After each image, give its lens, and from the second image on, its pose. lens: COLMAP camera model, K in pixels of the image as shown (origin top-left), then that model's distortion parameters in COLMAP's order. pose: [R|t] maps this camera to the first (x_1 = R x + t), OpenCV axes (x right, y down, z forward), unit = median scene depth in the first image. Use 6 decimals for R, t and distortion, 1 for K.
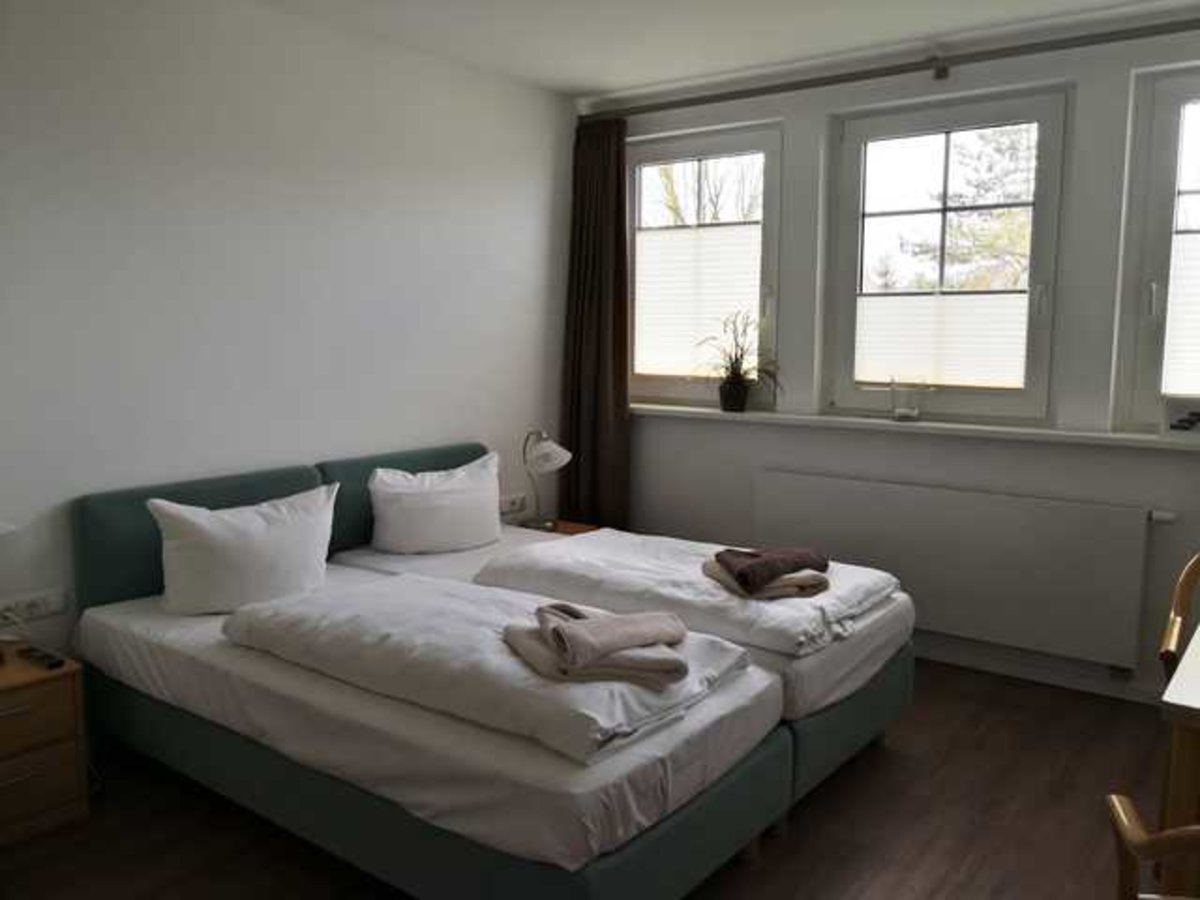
lens RADIAL K [[1017.7, 0, 600.0], [0, 1017.7, 450.0], [0, 0, 1]] dist [0.087245, -0.125947]
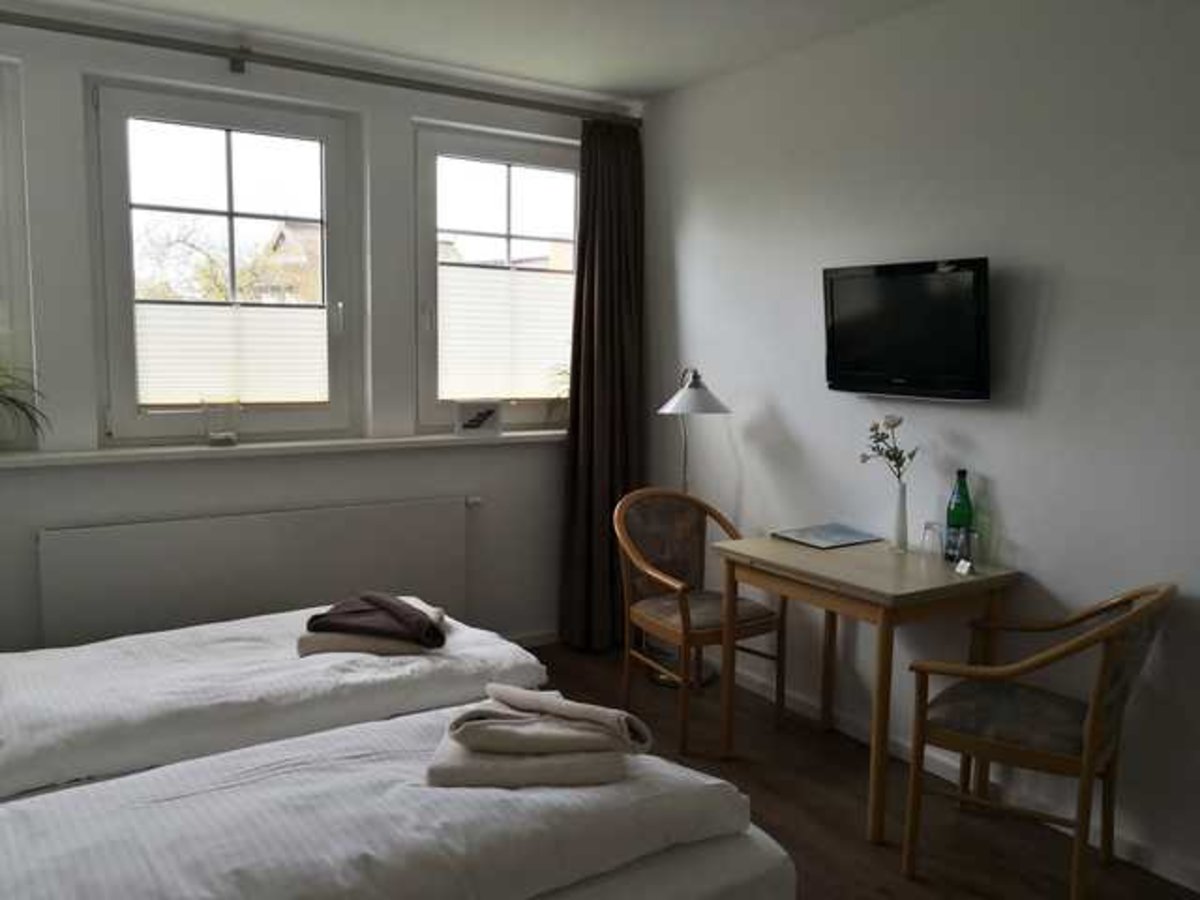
lens RADIAL K [[1017.7, 0, 600.0], [0, 1017.7, 450.0], [0, 0, 1]] dist [0.087245, -0.125947]
pose [[0.313073, -0.105372, 0.943865, -0.483246], [0.099105, 0.992025, 0.077876, -0.065987], [-0.944544, 0.069161, 0.321019, 0.428179]]
